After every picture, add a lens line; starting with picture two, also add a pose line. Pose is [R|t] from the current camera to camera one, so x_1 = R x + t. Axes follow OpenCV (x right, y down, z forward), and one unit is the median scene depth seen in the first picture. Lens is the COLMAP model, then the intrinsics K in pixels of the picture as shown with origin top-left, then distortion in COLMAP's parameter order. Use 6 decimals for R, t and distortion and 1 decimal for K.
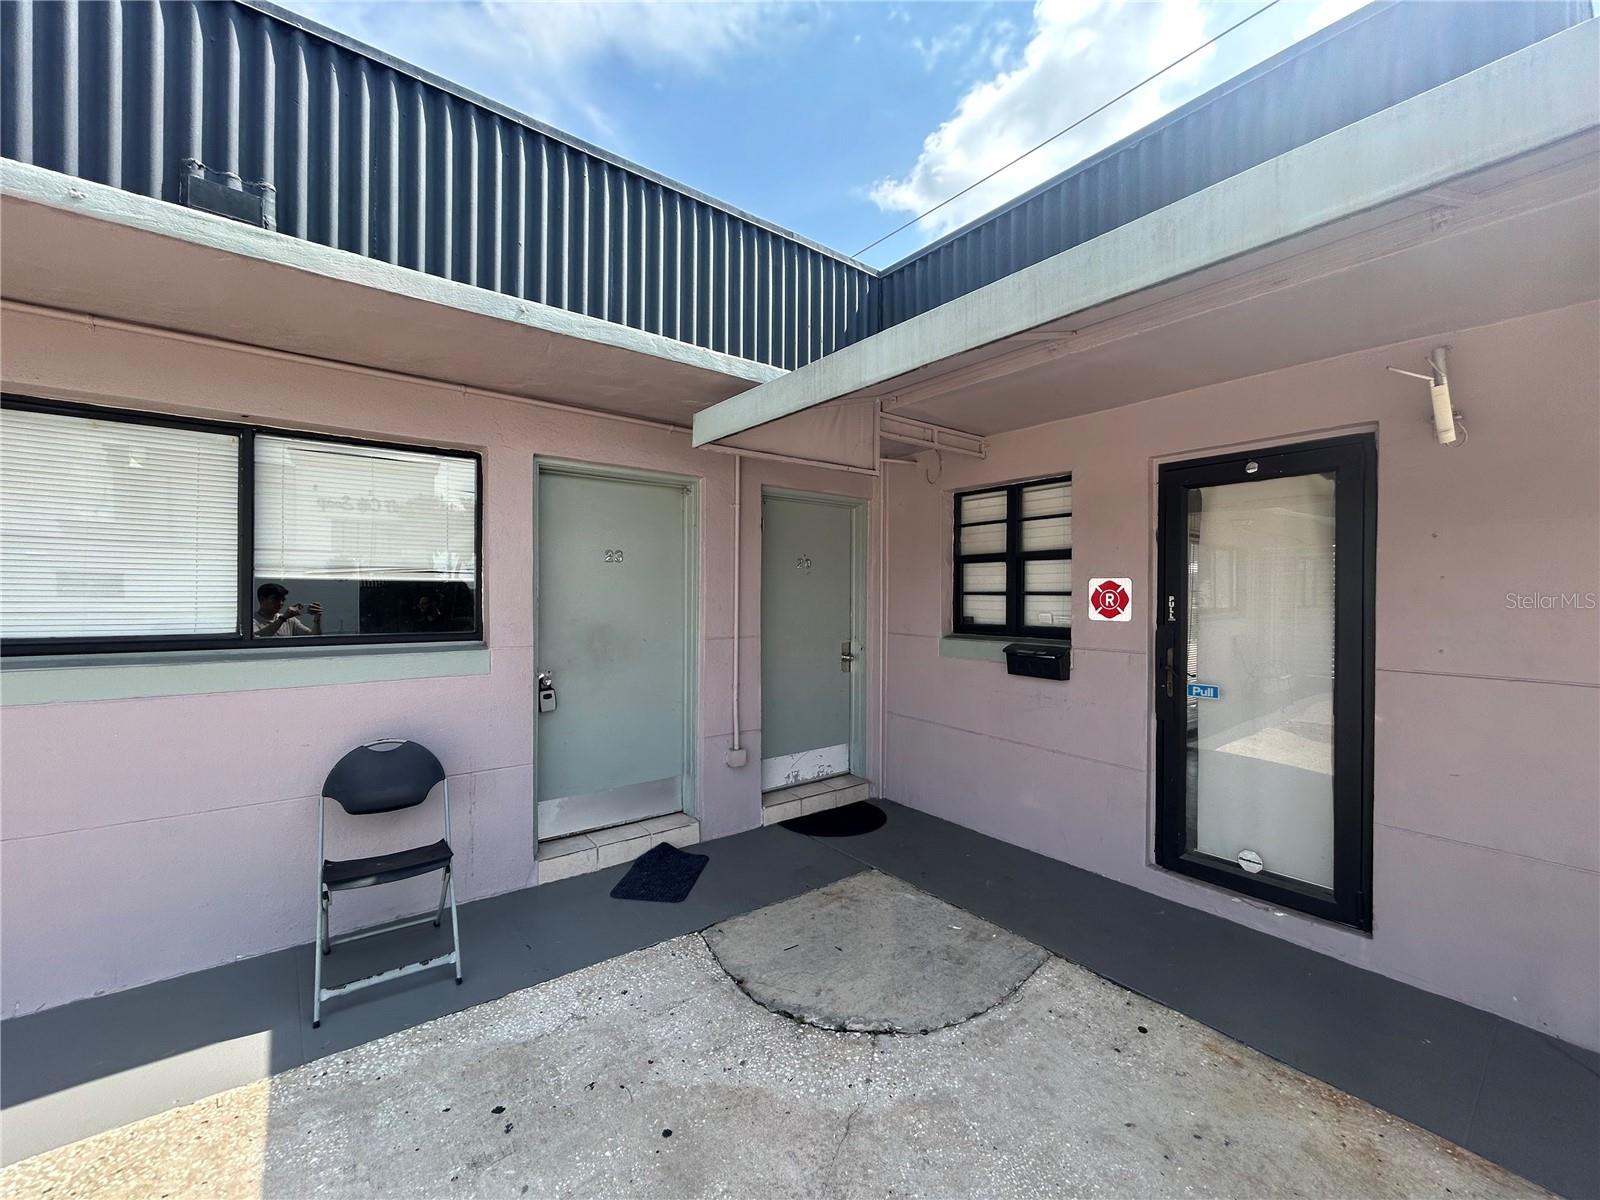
lens RADIAL K [[636.8, 0, 795.4], [0, 636.8, 596.5], [0, 0, 1]] dist [0.001400, 0.000298]
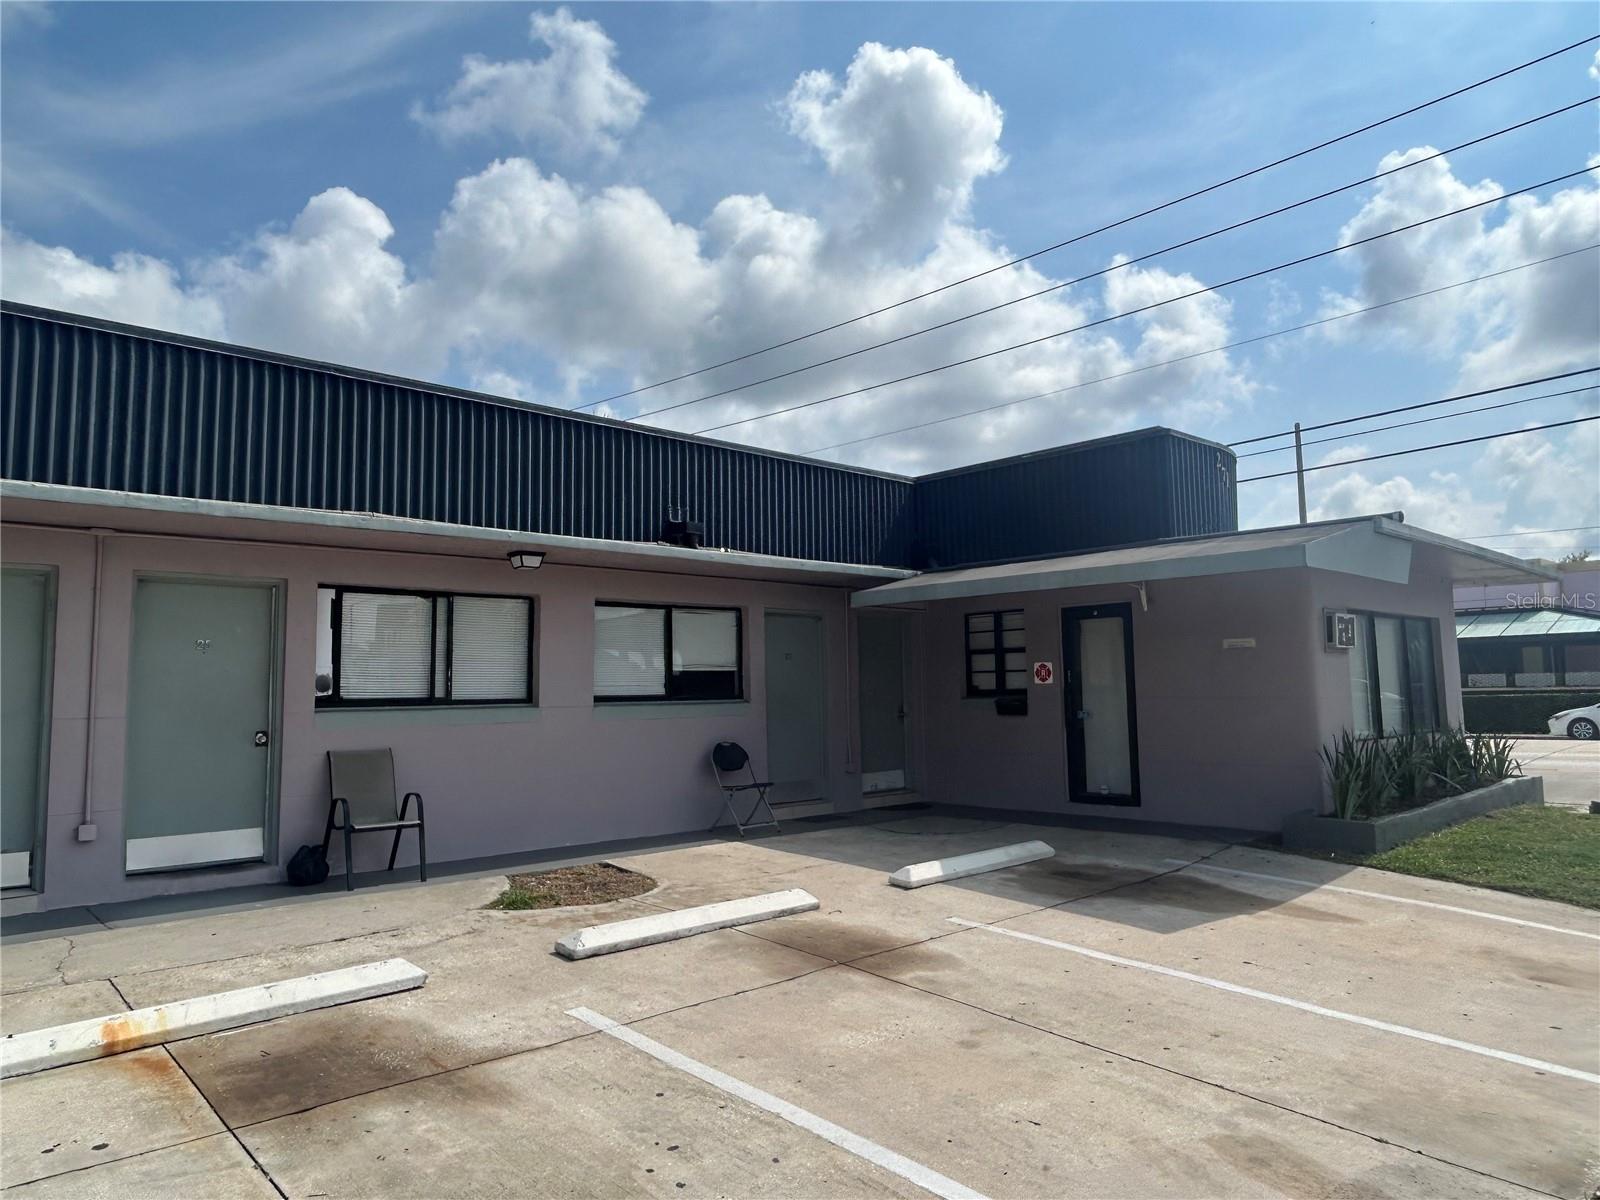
lens RADIAL K [[1013.4, 0, 804.7], [0, 1013.4, 601.1], [0, 0, 1]] dist [-0.006413, -0.001229]
pose [[0.994914, -0.014351, 0.099698, -0.505739], [0.023142, 0.995888, -0.087589, 0.036175], [-0.098031, 0.089451, 0.991155, -1.869246]]
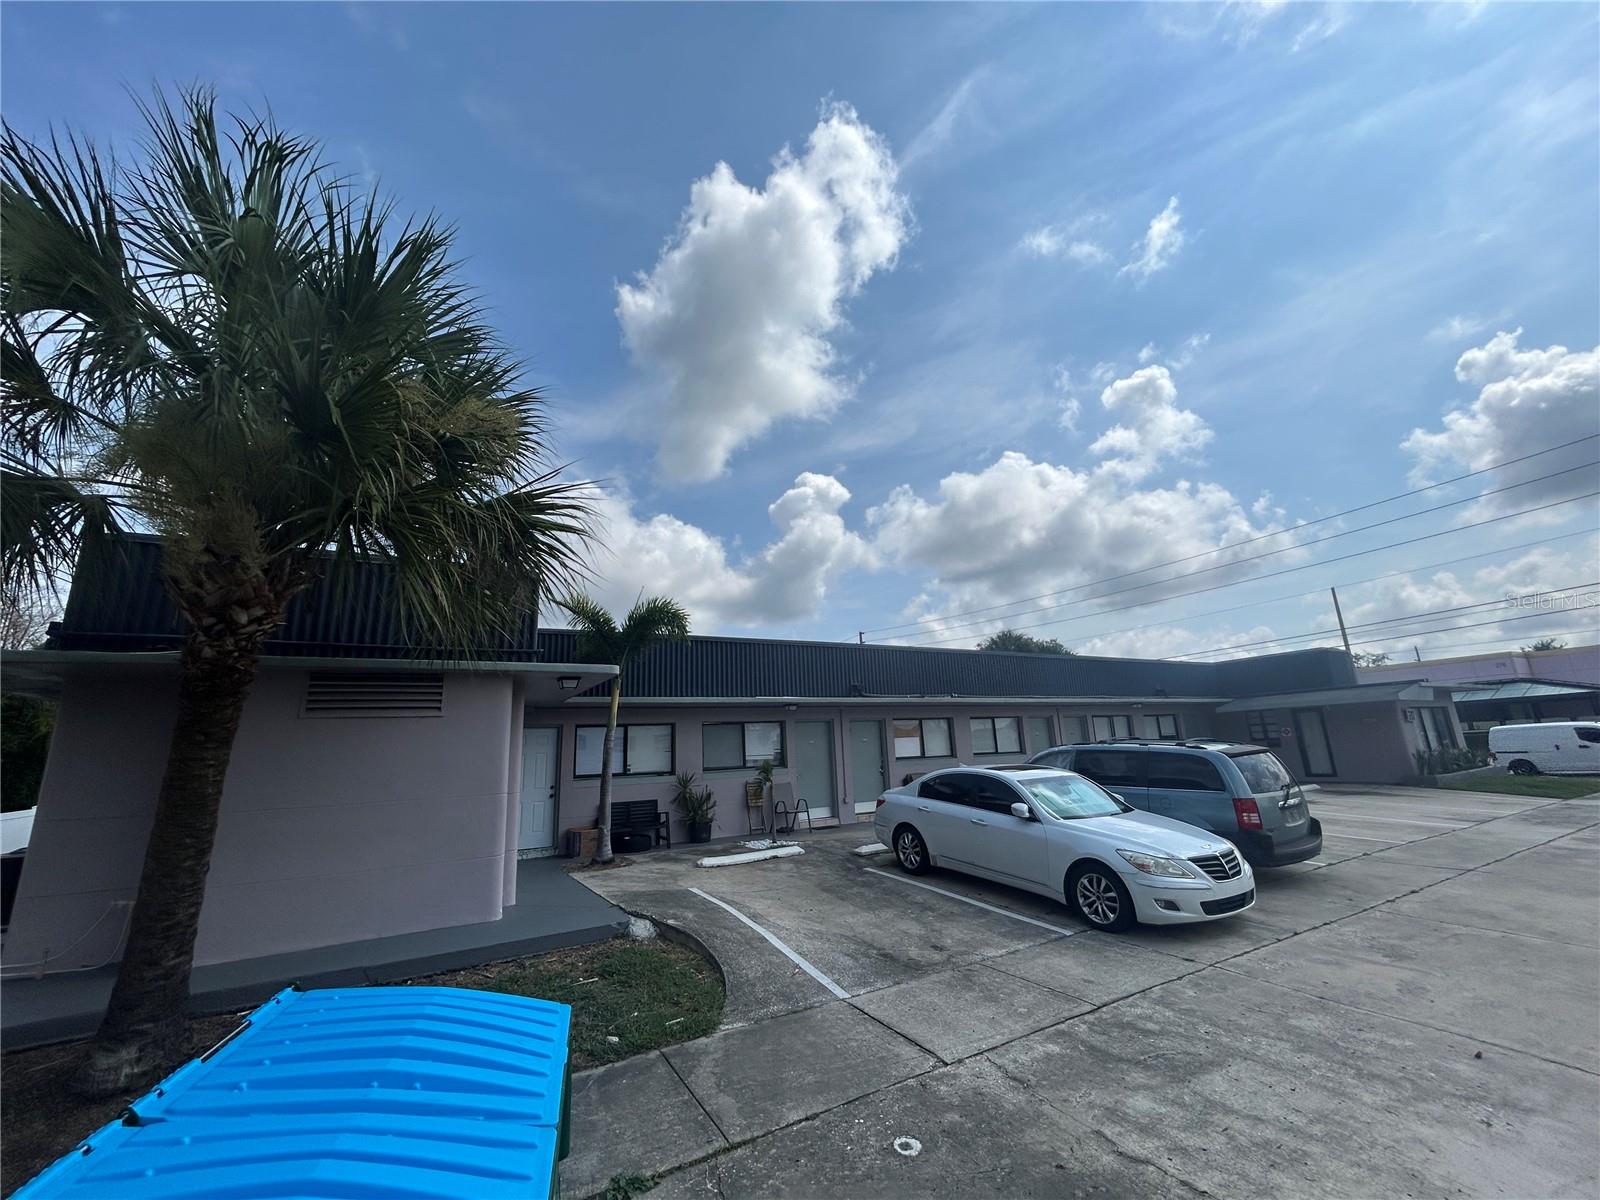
lens RADIAL K [[636.8, 0, 793.8], [0, 636.8, 591.8], [0, 0, 1]] dist [0.001400, 0.000298]
pose [[0.988097, -0.089827, -0.124879, -2.770004], [0.056874, 0.967600, -0.246001, -0.051498], [0.142930, 0.235970, 0.961191, -4.929740]]
